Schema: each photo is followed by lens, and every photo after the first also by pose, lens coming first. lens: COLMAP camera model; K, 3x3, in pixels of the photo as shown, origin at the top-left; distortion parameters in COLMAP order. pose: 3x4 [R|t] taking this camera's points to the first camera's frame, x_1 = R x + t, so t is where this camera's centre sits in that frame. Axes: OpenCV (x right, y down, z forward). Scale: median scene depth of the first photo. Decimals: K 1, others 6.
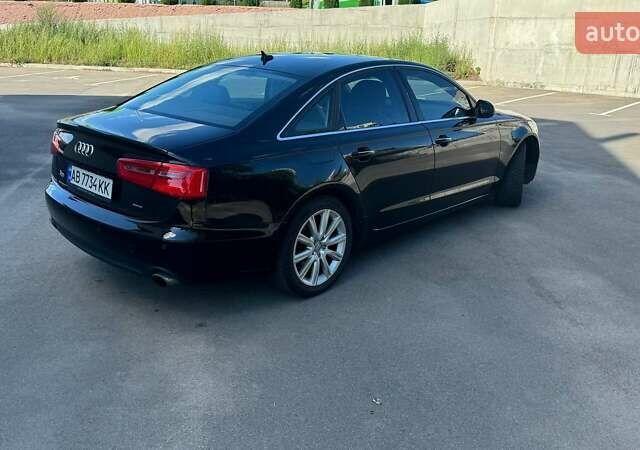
lens RADIAL K [[578.0, 0, 320.0], [0, 578.0, 223.8], [0, 0, 1]] dist [0.113633, -0.218095]
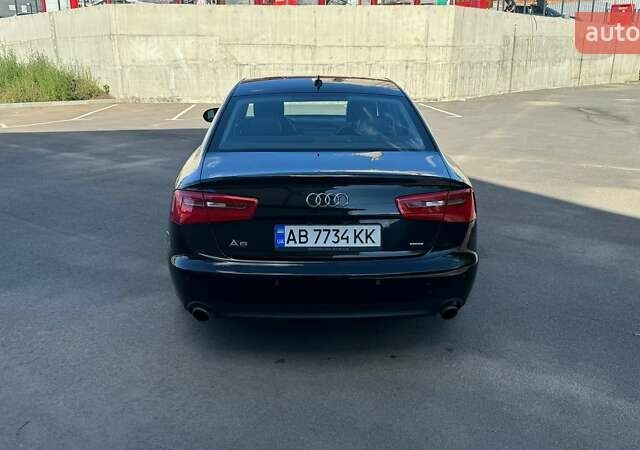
lens RADIAL K [[578.0, 0, 320.0], [0, 578.0, 223.8], [0, 0, 1]] dist [0.113633, -0.218095]
pose [[0.707395, -0.224586, 0.670189, -0.195579], [0.240397, 0.968098, 0.070675, -0.031132], [-0.664681, 0.111116, 0.738818, 0.078293]]
